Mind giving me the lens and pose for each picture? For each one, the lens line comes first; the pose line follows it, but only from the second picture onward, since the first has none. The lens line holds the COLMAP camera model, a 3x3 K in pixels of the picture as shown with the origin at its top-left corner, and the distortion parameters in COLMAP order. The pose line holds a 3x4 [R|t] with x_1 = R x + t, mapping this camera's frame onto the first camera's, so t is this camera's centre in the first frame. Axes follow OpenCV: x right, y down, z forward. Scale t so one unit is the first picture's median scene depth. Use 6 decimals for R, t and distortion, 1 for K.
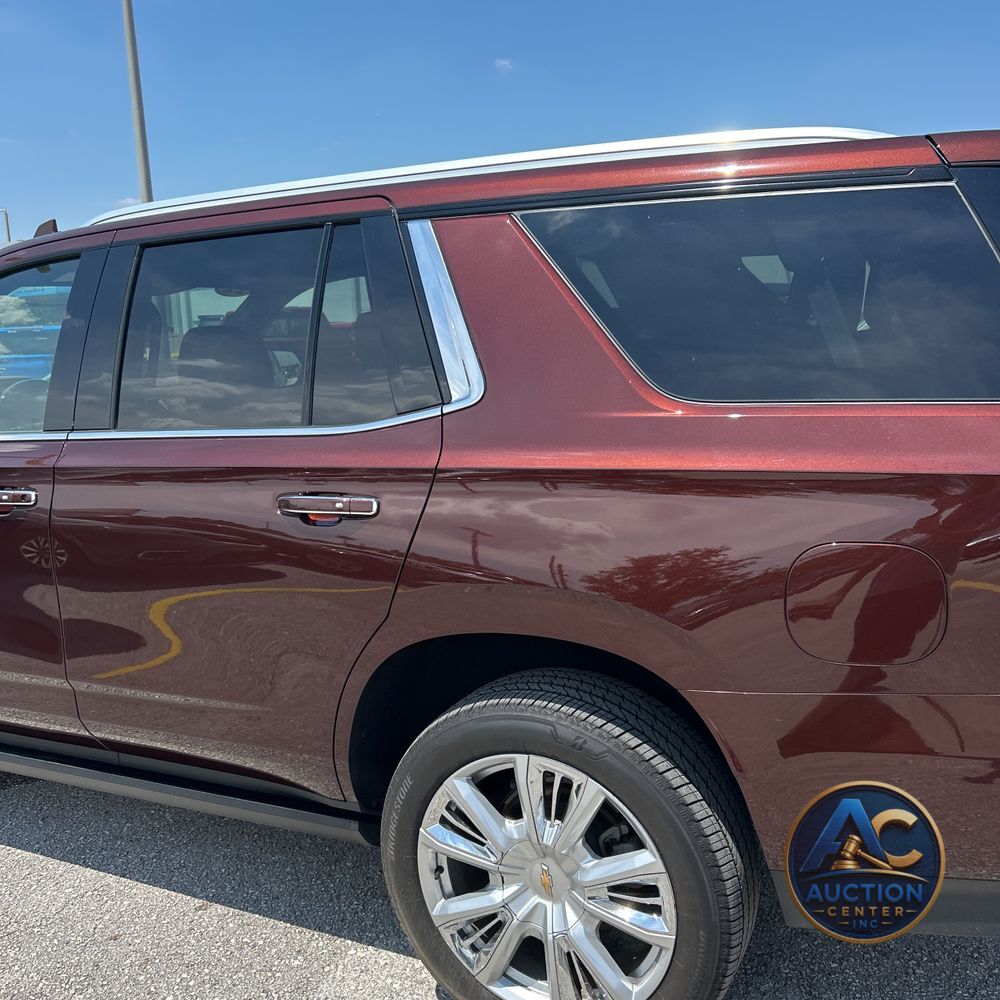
lens RADIAL K [[1023.7, 0, 500.0], [0, 1023.7, 500.0], [0, 0, 1]] dist [0.021201, 0.007099]
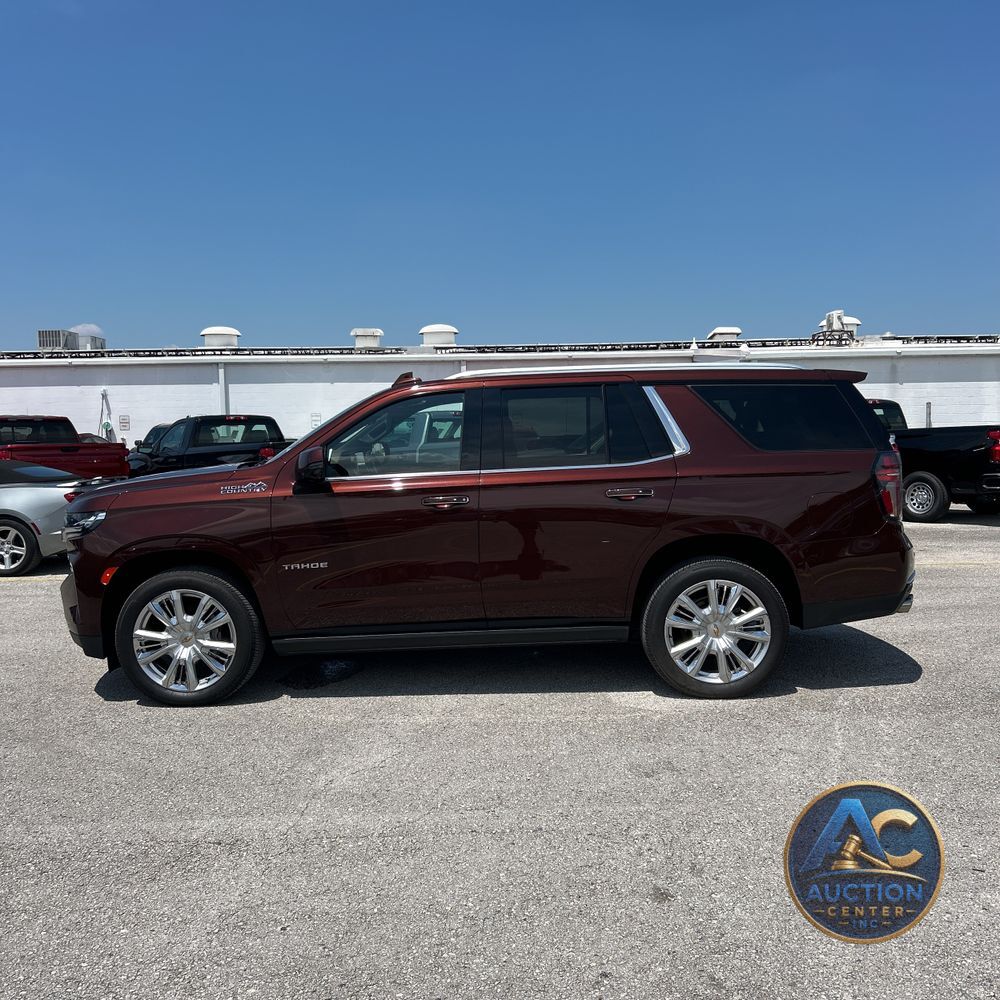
lens RADIAL K [[1030.9, 0, 500.0], [0, 1030.9, 500.0], [0, 0, 1]] dist [0.023705, -0.032495]
pose [[0.906617, -0.005438, 0.421920, -1.586105], [0.055121, 0.992875, -0.105647, 0.283379], [-0.418339, 0.119038, 0.900457, -1.218657]]
